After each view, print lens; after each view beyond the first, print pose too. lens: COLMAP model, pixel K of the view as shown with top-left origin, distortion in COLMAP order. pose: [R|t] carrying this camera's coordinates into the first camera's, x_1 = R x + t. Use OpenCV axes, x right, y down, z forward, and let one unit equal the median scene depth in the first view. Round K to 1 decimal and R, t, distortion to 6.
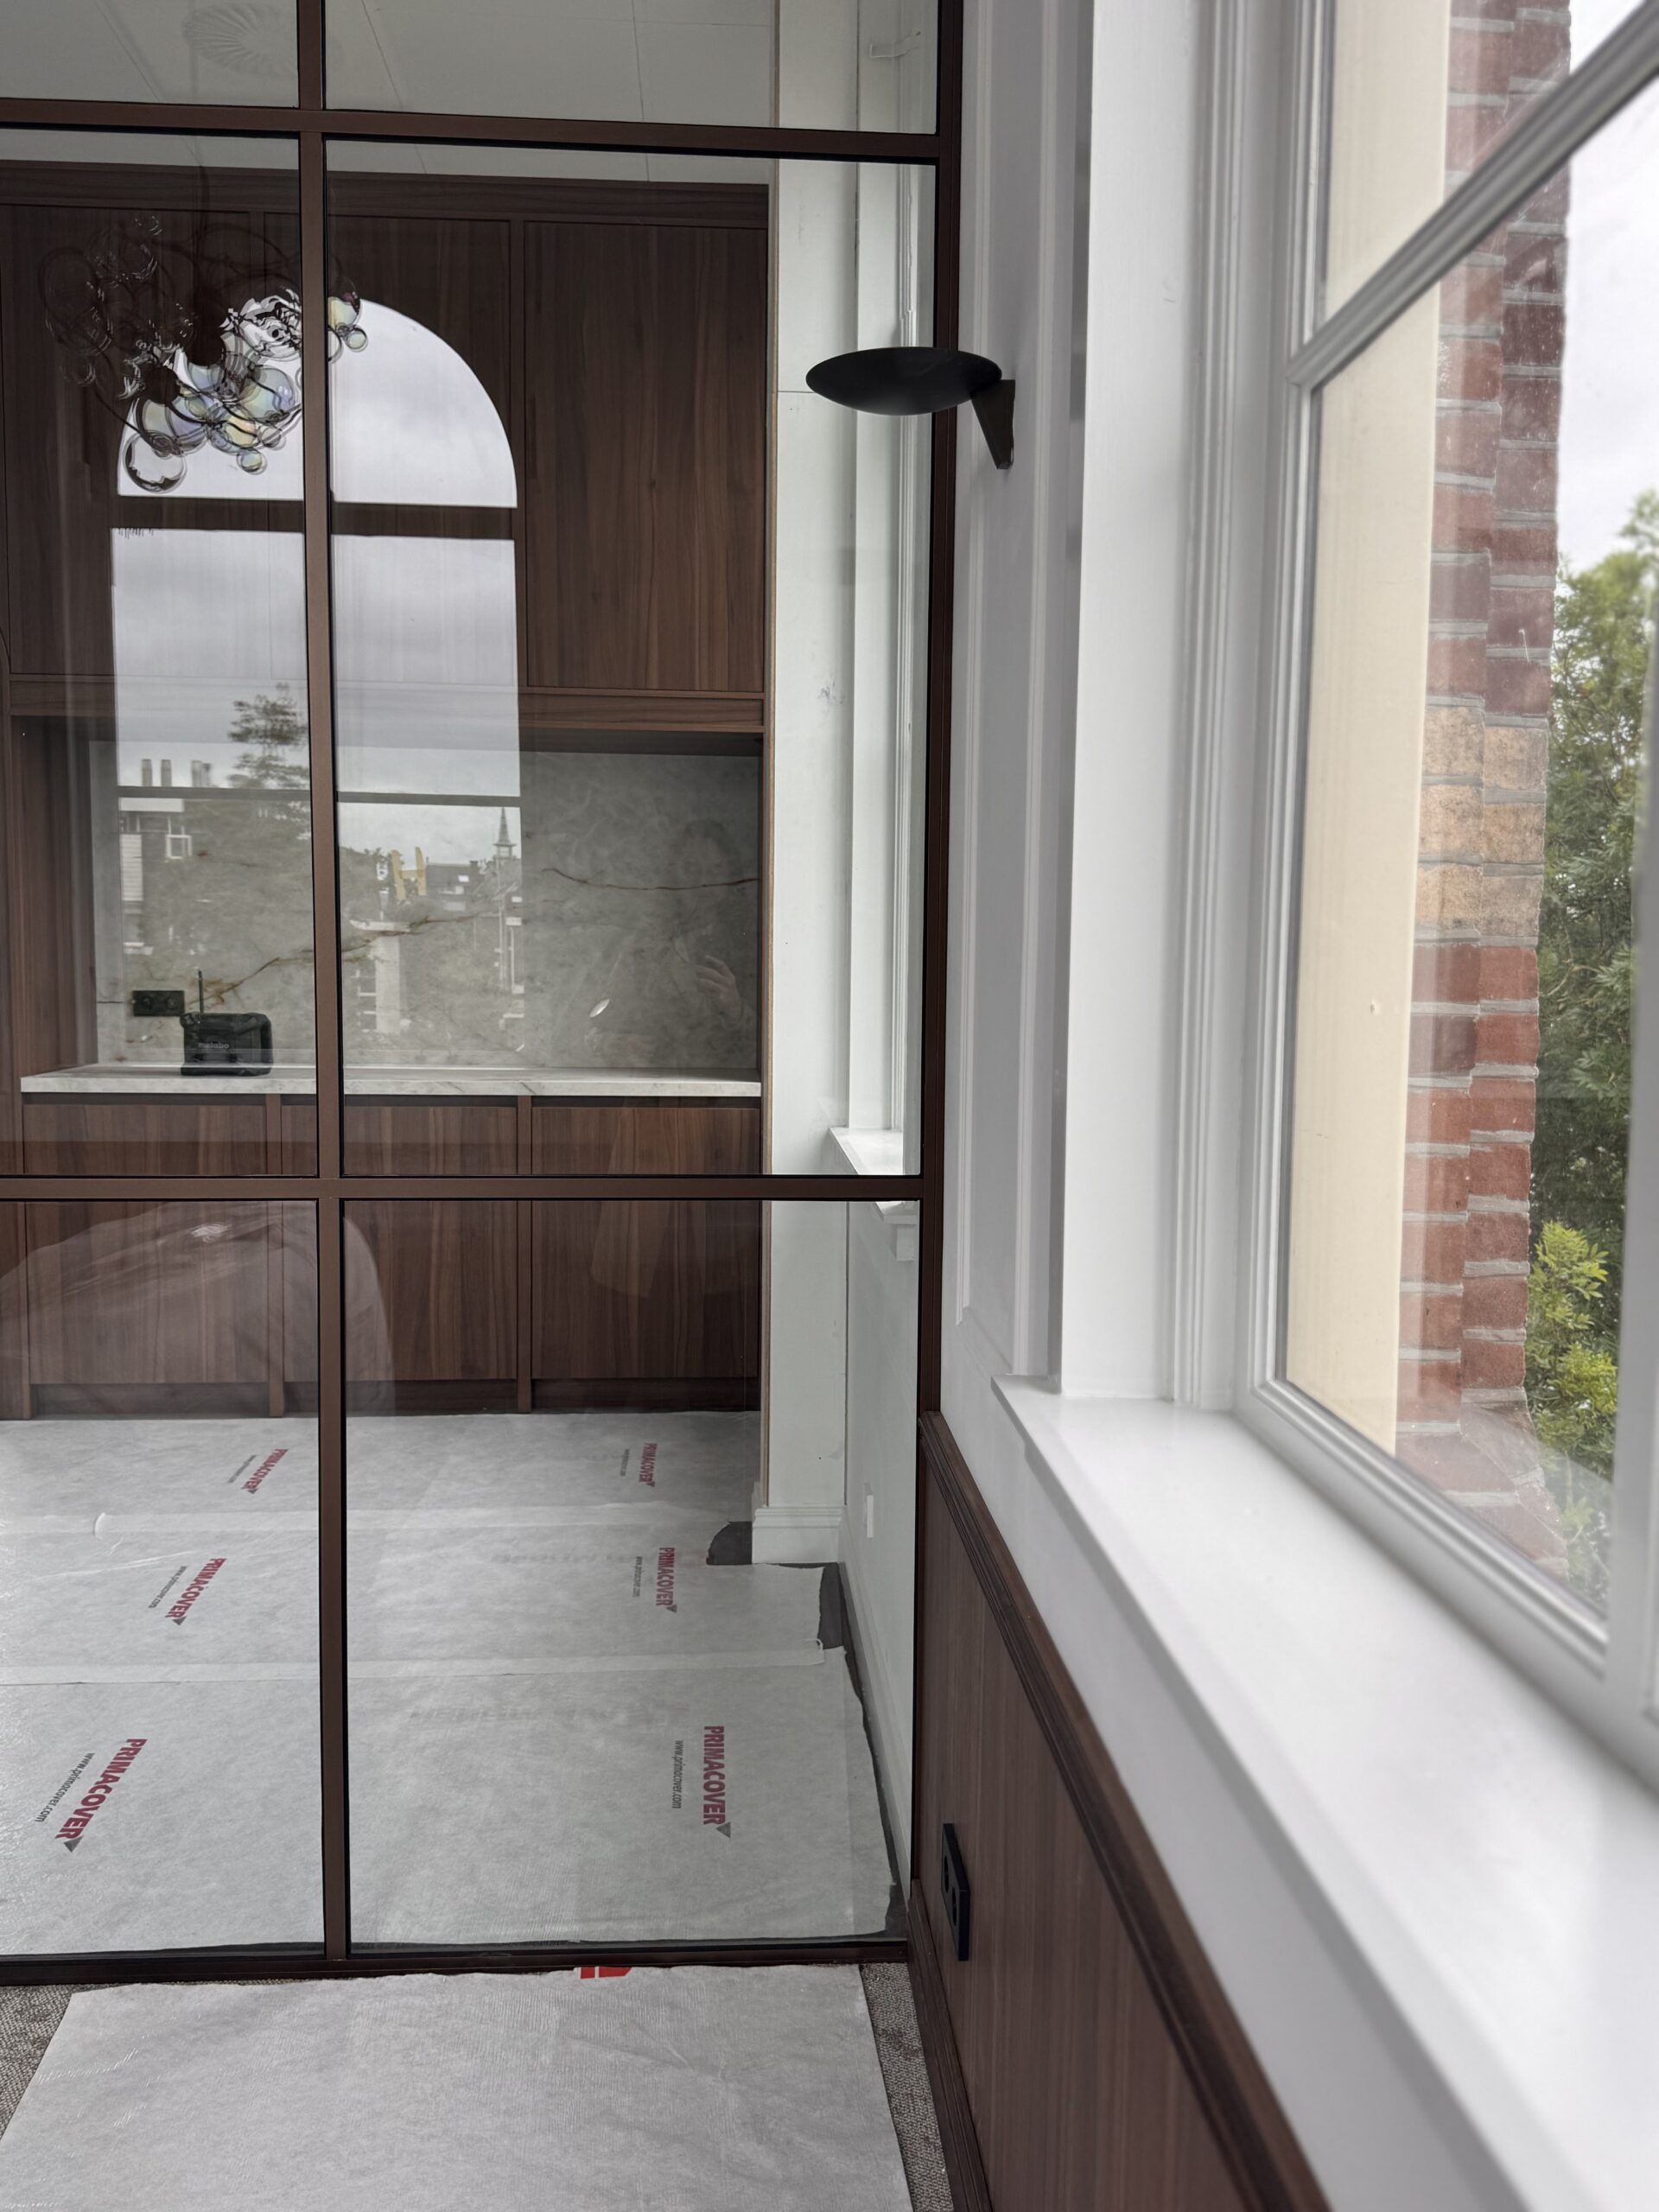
lens RADIAL K [[1762.8, 0, 834.0], [0, 1762.8, 1121.8], [0, 0, 1]] dist [0.057063, -0.098520]
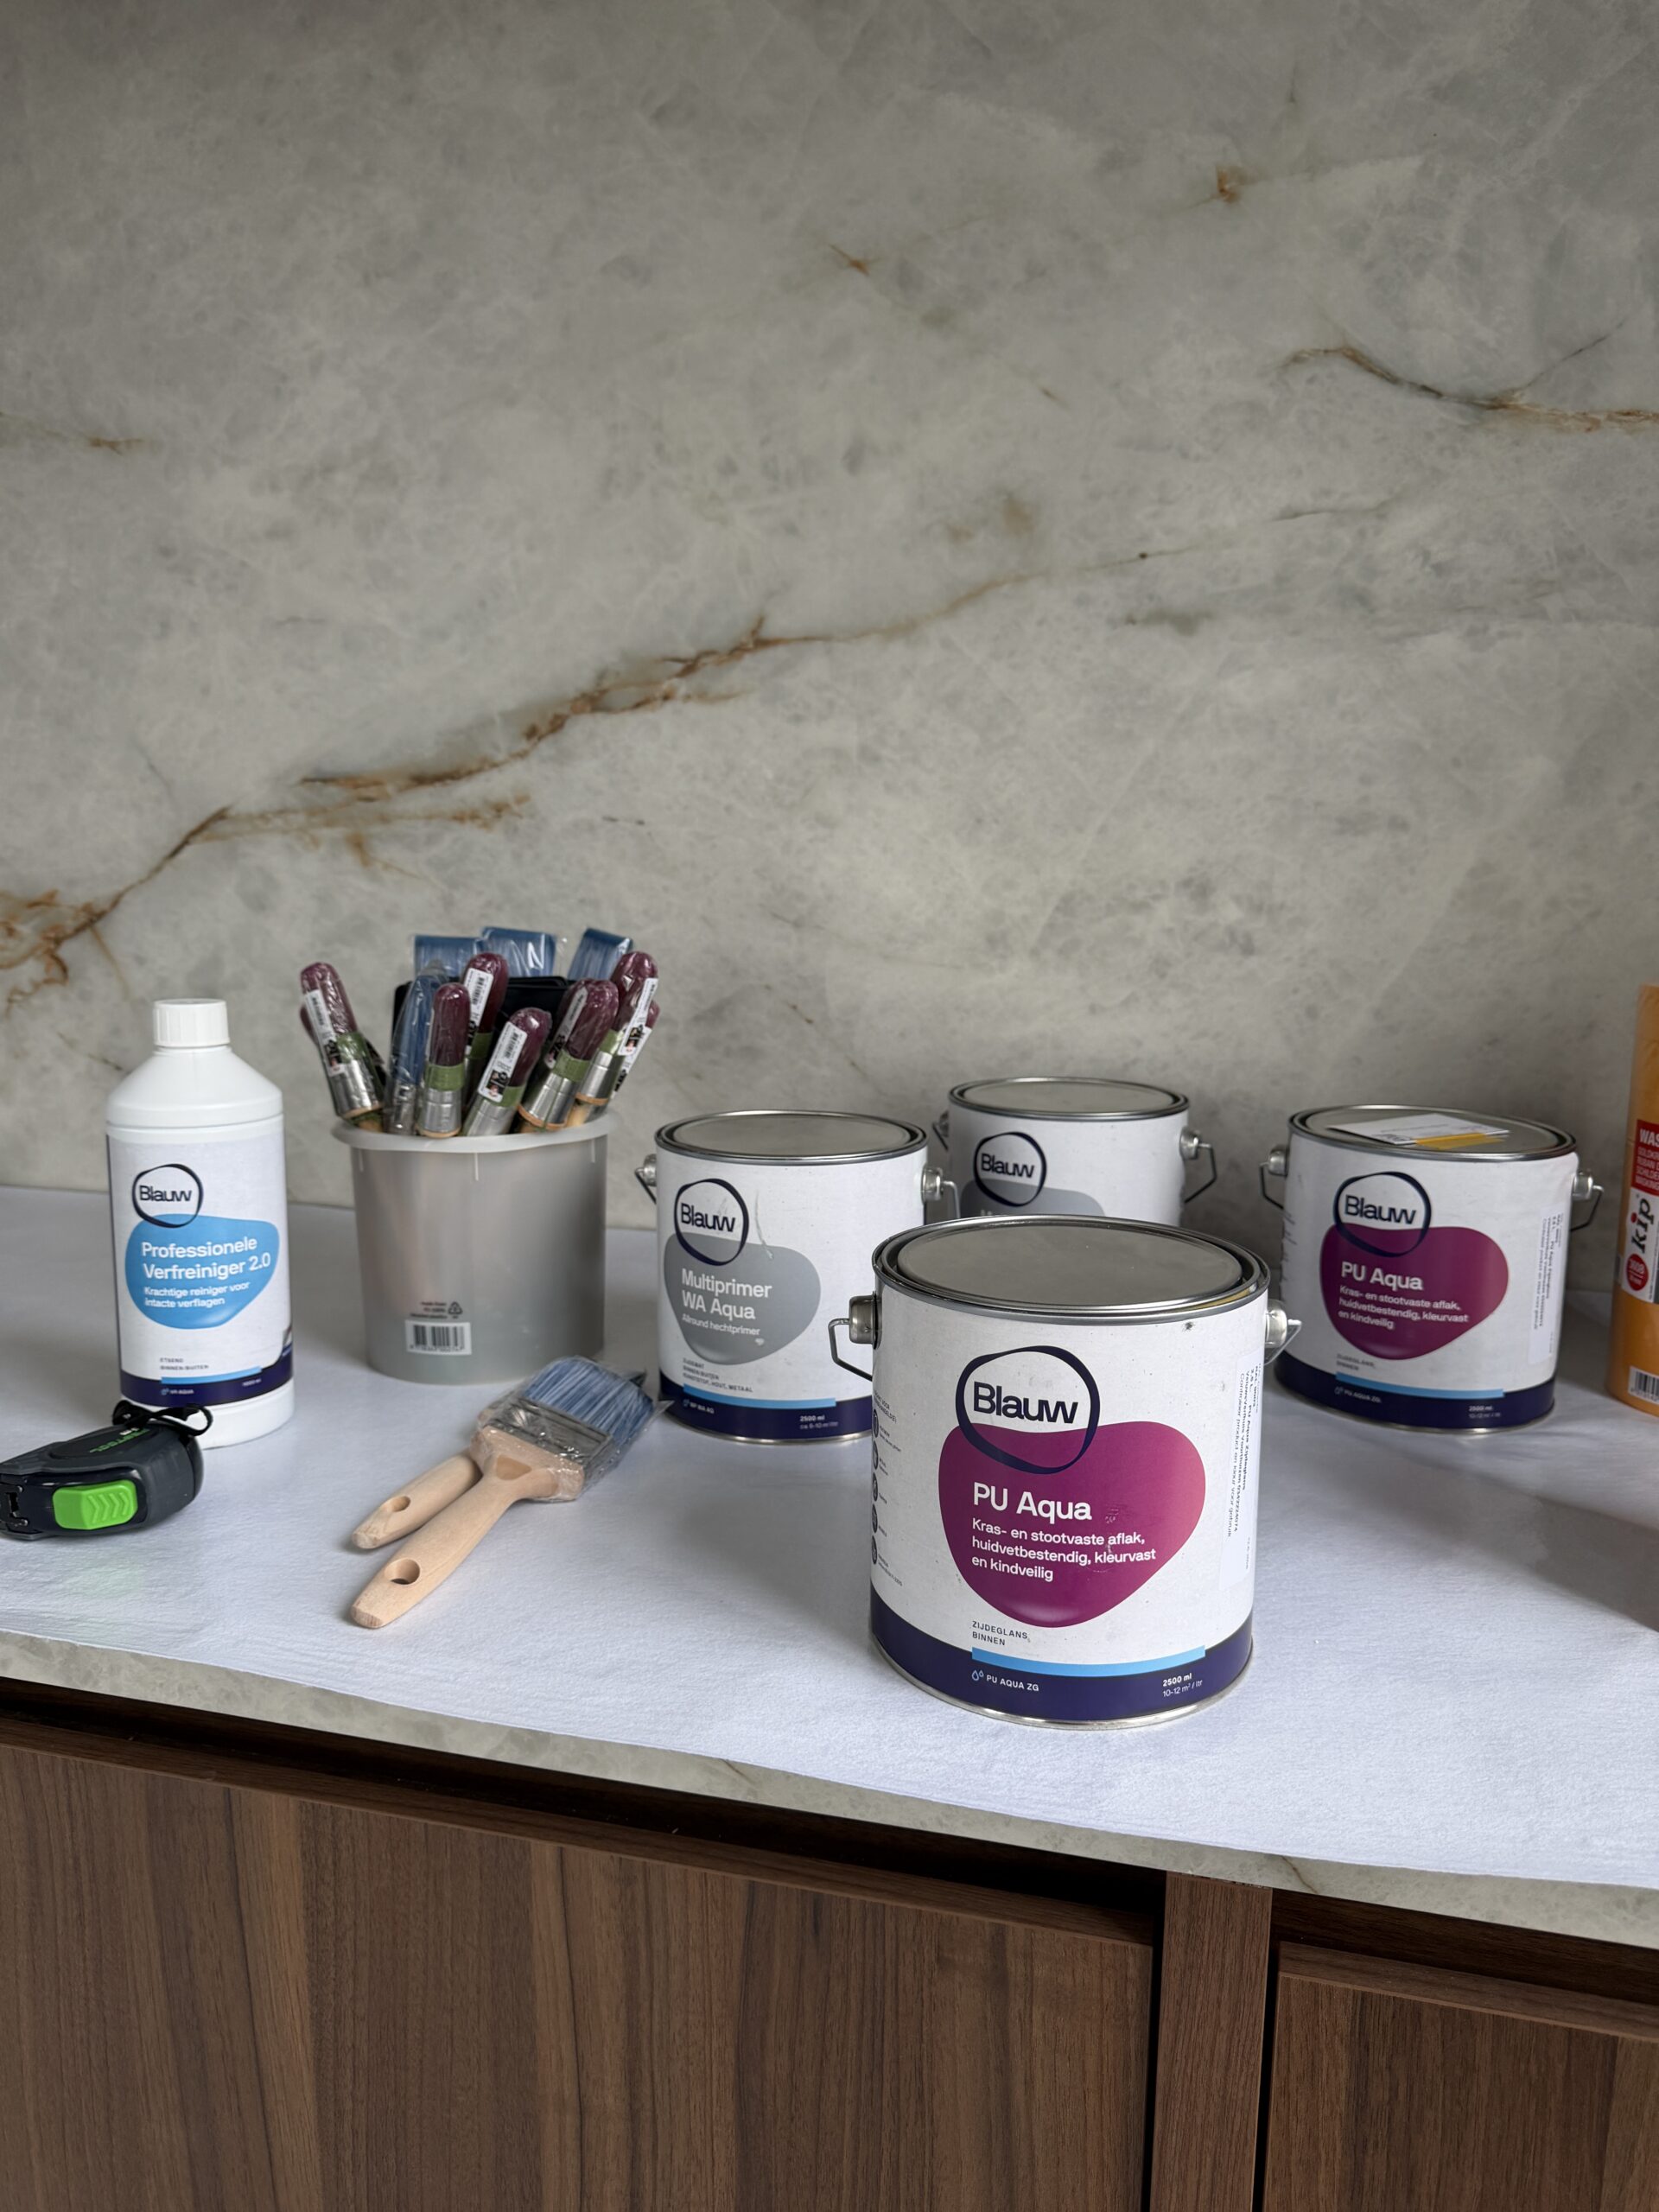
lens RADIAL K [[1571.1, 0, 827.9], [0, 1571.1, 1116.2], [0, 0, 1]] dist [0.010452, 0.002960]
pose [[0.945897, 0.048752, -0.320784, -0.151996], [-0.023275, 0.996296, 0.082784, -0.068305], [0.323632, -0.070839, 0.943528, 0.801998]]
